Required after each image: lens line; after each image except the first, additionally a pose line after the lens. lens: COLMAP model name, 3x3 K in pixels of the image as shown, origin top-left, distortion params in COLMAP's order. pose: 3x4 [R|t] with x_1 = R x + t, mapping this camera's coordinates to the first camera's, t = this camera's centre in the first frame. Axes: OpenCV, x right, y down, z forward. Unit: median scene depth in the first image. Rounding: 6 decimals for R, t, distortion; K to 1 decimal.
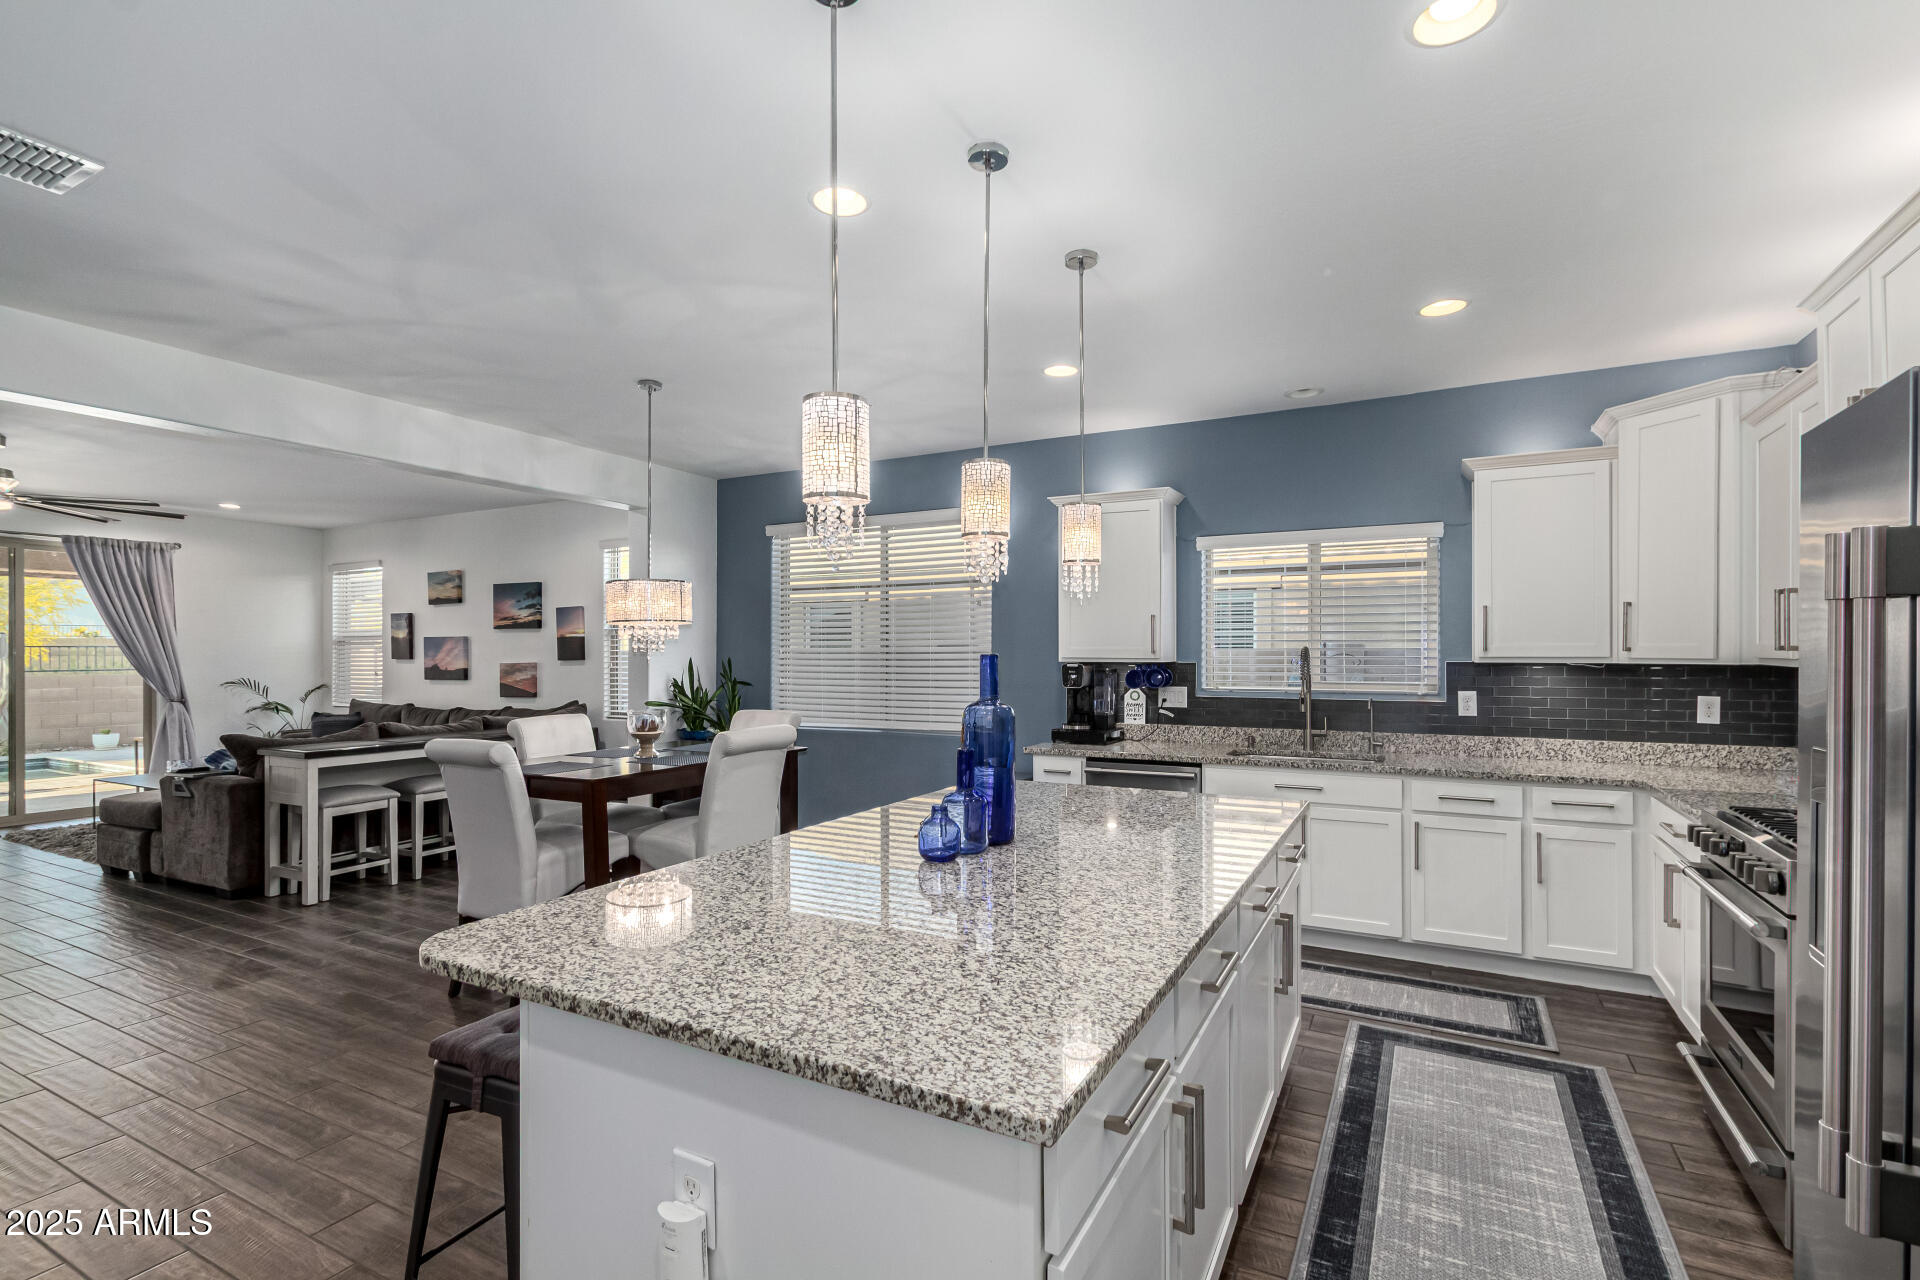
lens RADIAL K [[889.0, 0, 961.6], [0, 889.0, 647.9], [0, 0, 1]] dist [0.011475, -0.001226]
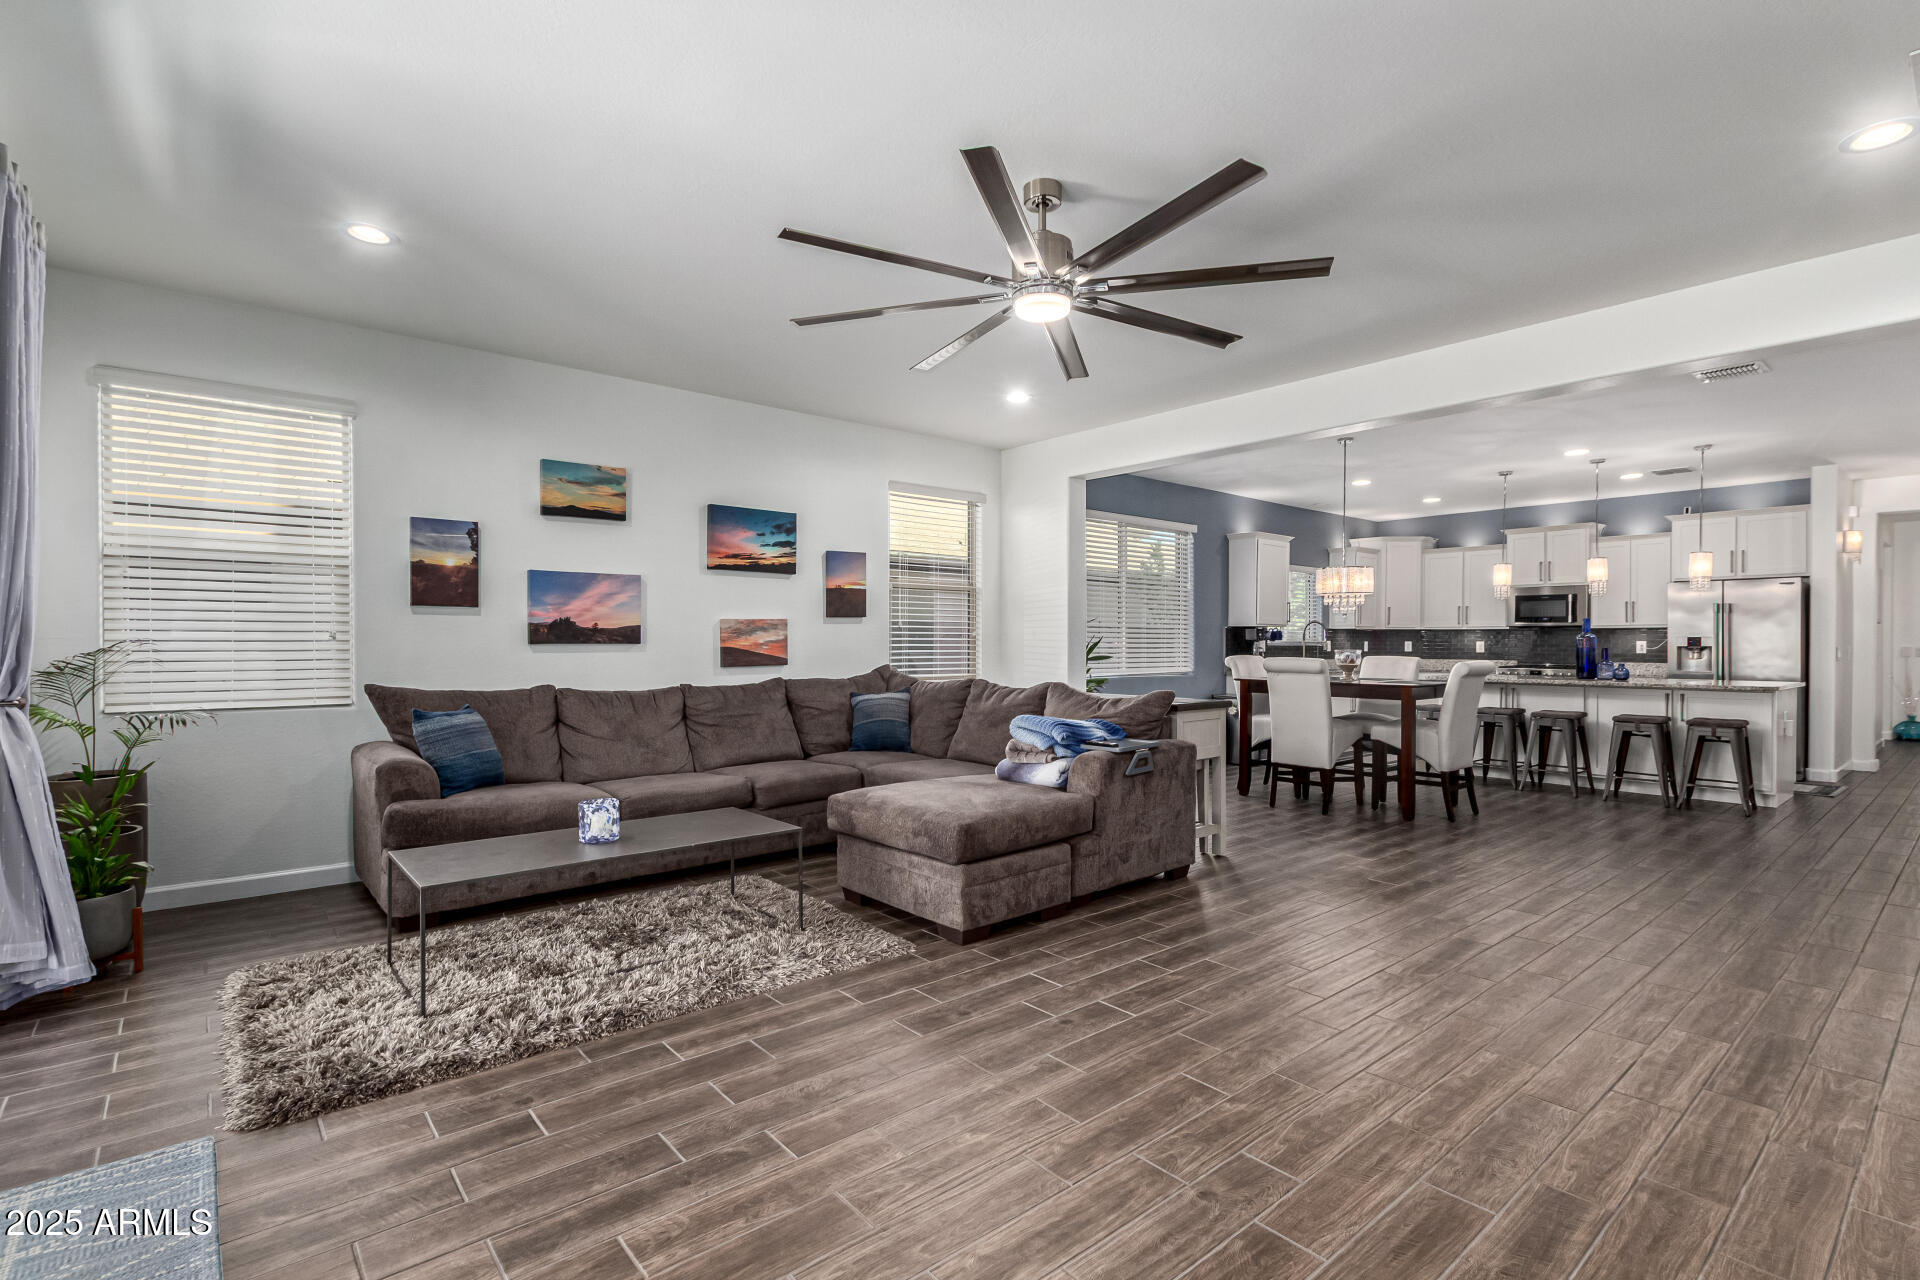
lens RADIAL K [[889.0, 0, 952.9], [0, 889.0, 644.8], [0, 0, 1]] dist [0.011475, -0.001226]
pose [[0.368920, 0.000918, 0.929461, -1.251021], [-0.010039, 0.999945, 0.002997, 0.038337], [-0.929407, -0.010436, 0.368909, 0.651076]]
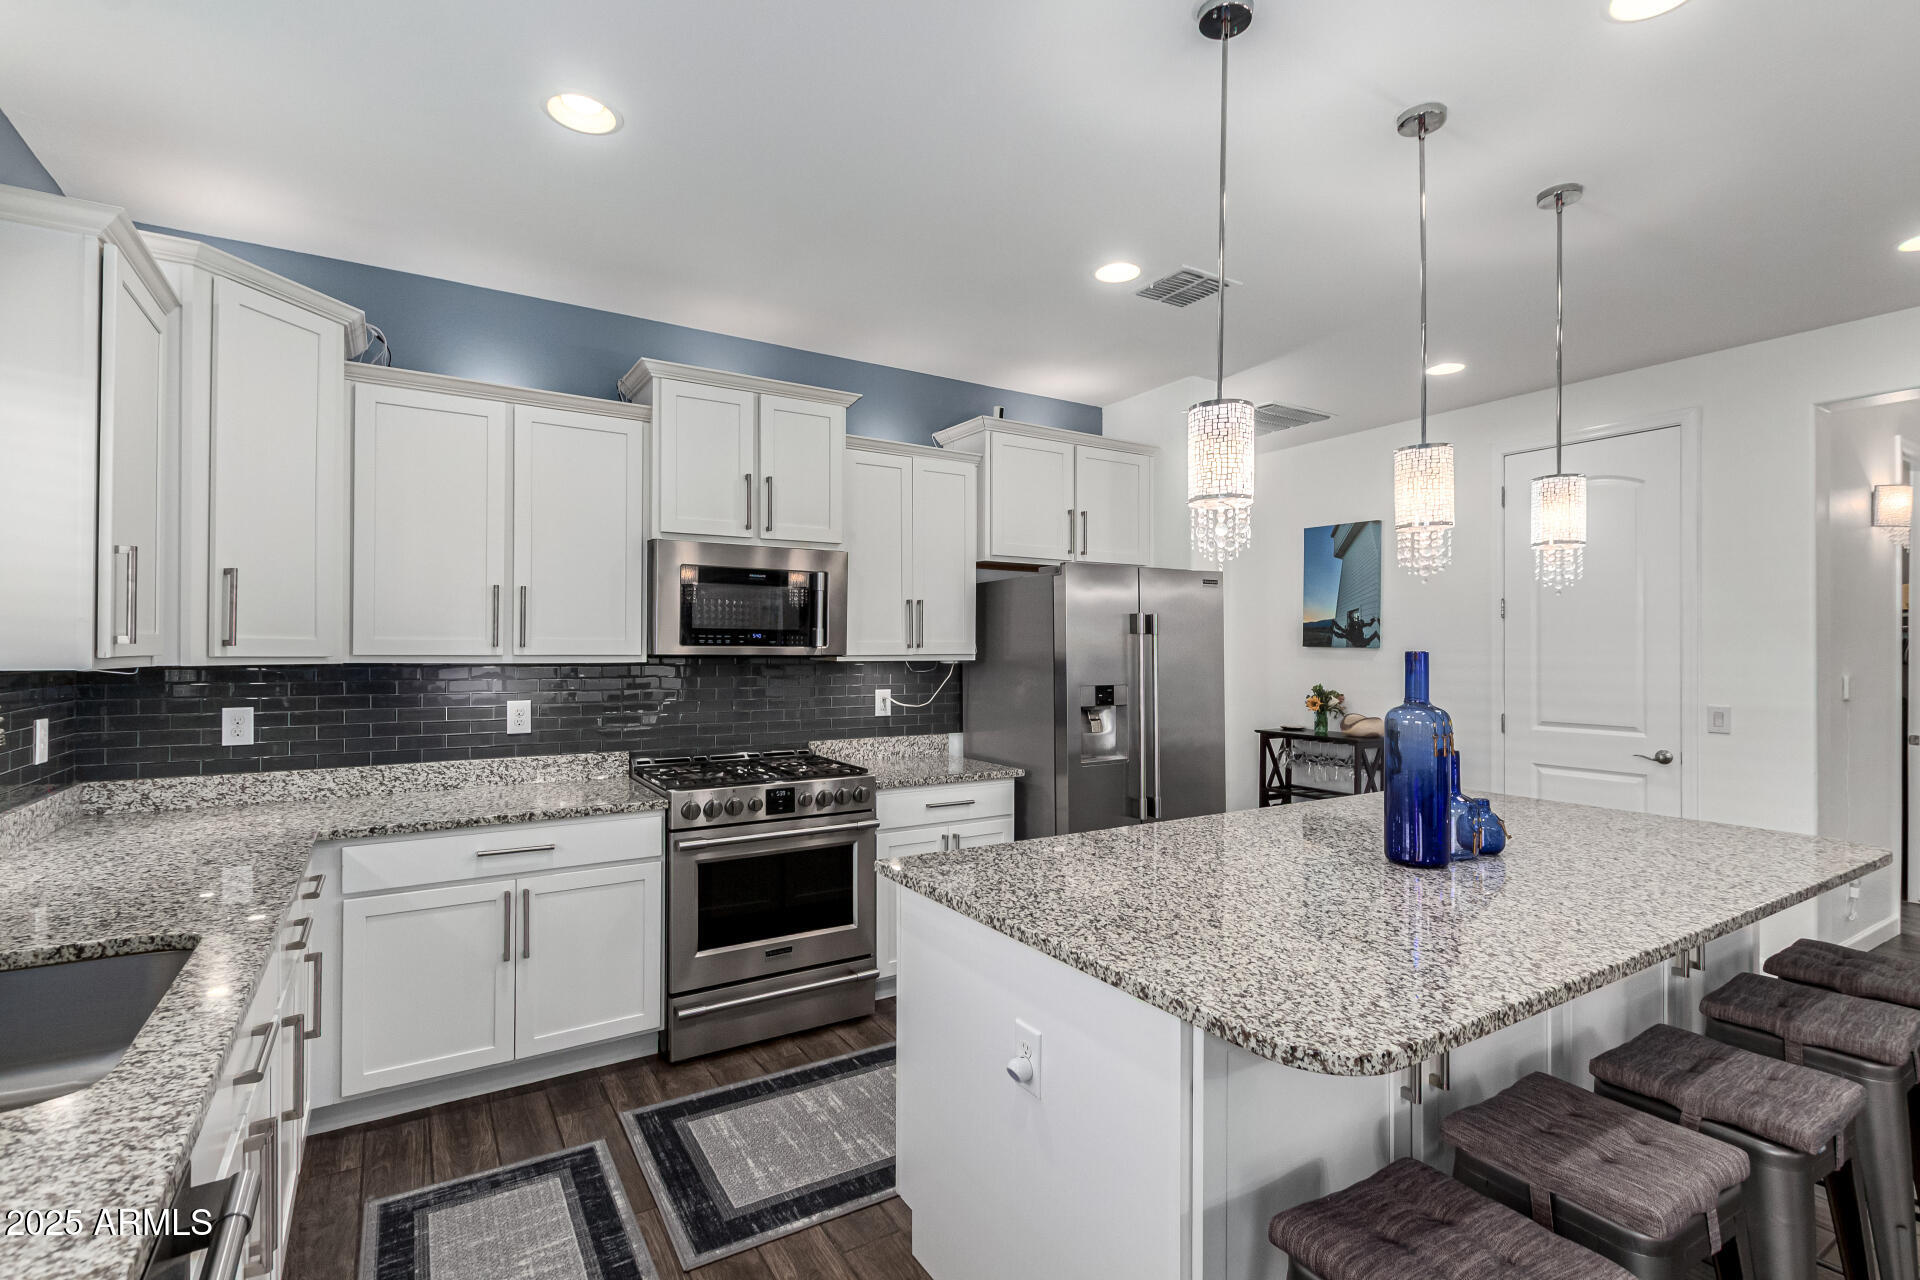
lens RADIAL K [[889.0, 0, 974.8], [0, 889.0, 645.4], [0, 0, 1]] dist [0.011475, -0.001226]
pose [[-0.870996, 0.001825, 0.491287, -0.011261], [-0.003924, 0.999935, -0.010671, 0.004486], [-0.491275, -0.011223, -0.870932, 0.678633]]
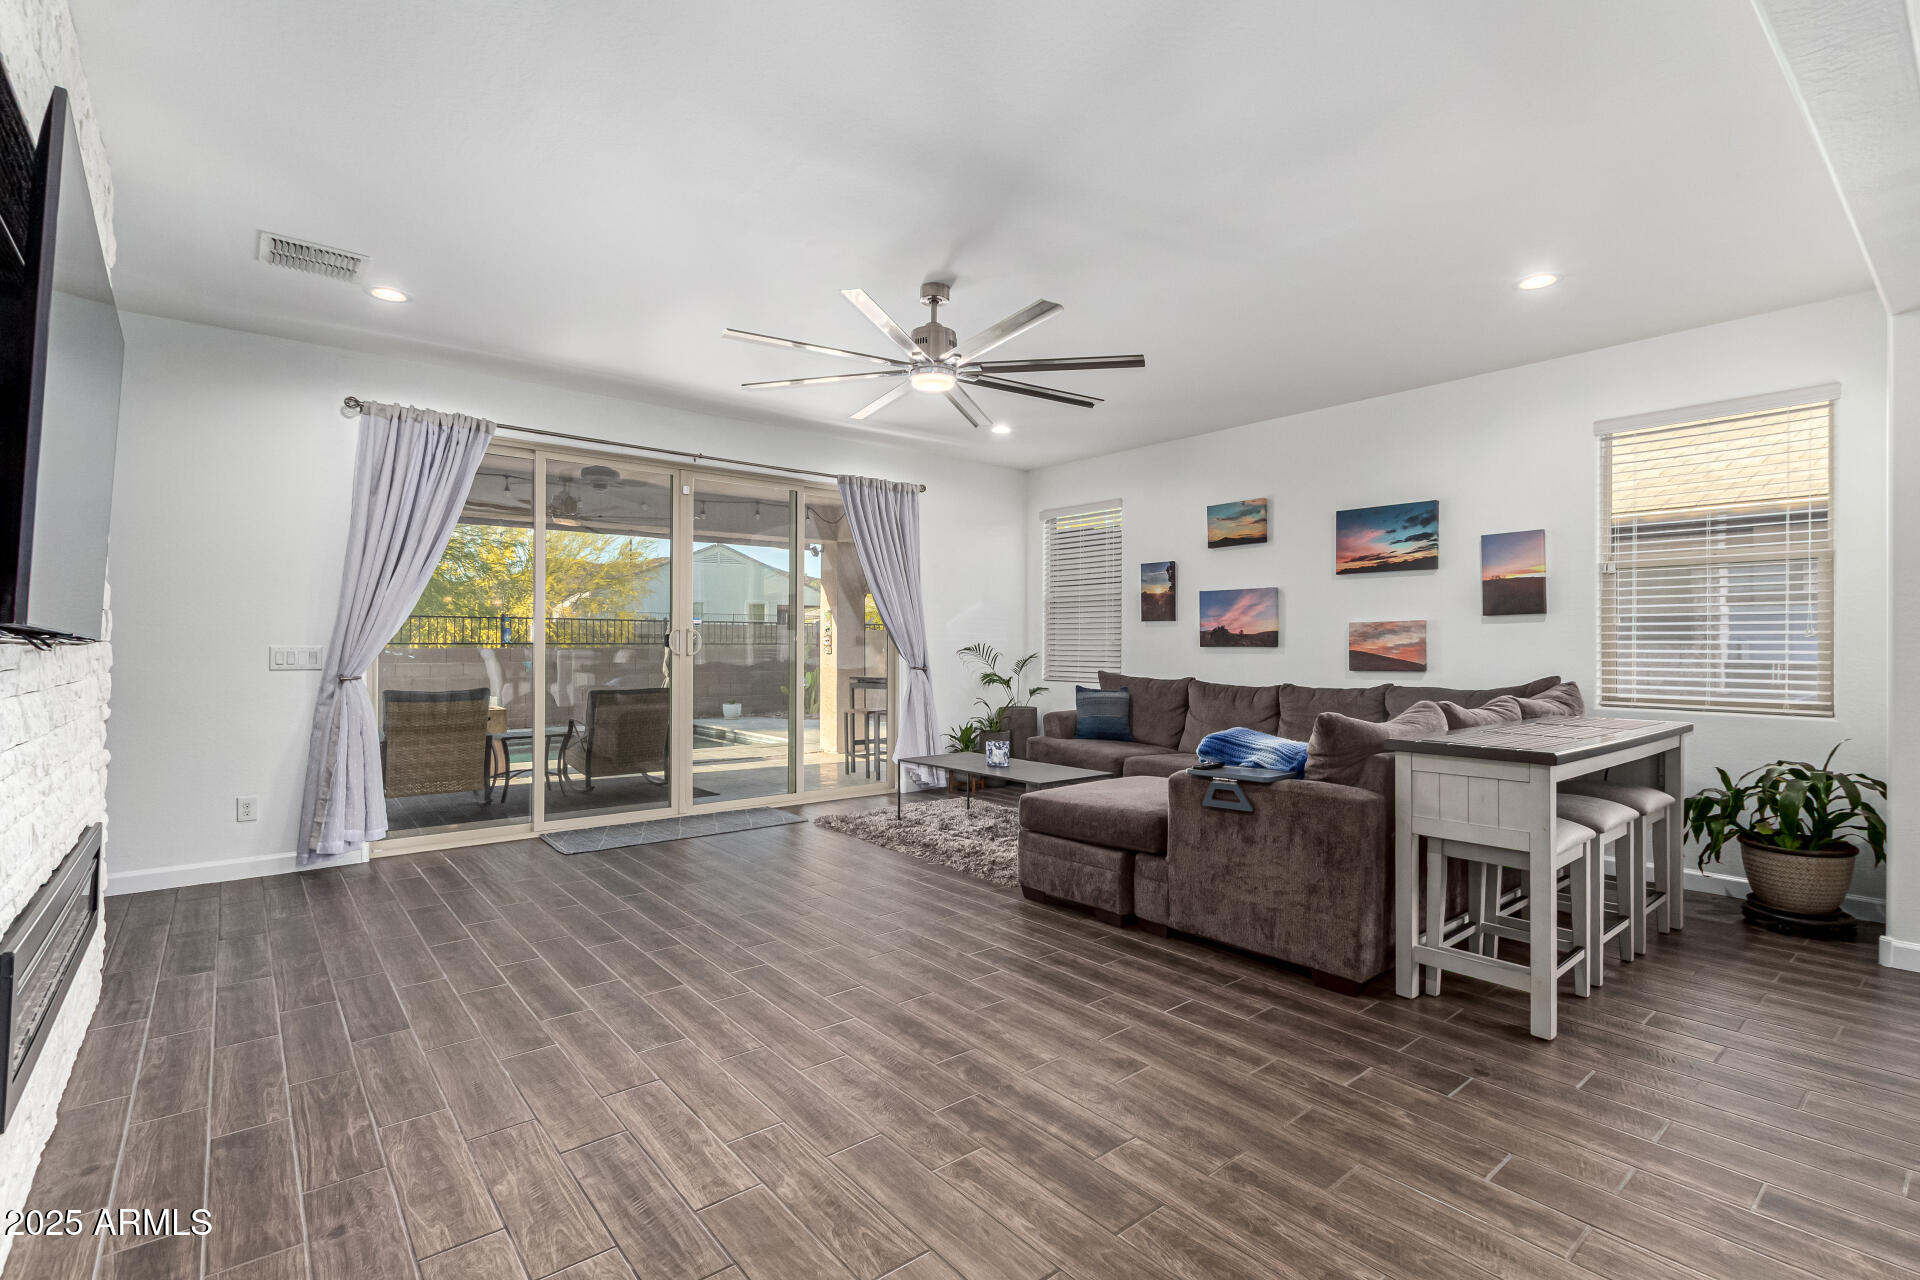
lens RADIAL K [[889.0, 0, 972.5], [0, 889.0, 647.6], [0, 0, 1]] dist [0.011475, -0.001226]
pose [[0.925559, 0.009387, -0.378486, -0.598355], [-0.006096, 0.999932, 0.009891, 0.036057], [0.378553, -0.006848, 0.925554, 0.269067]]
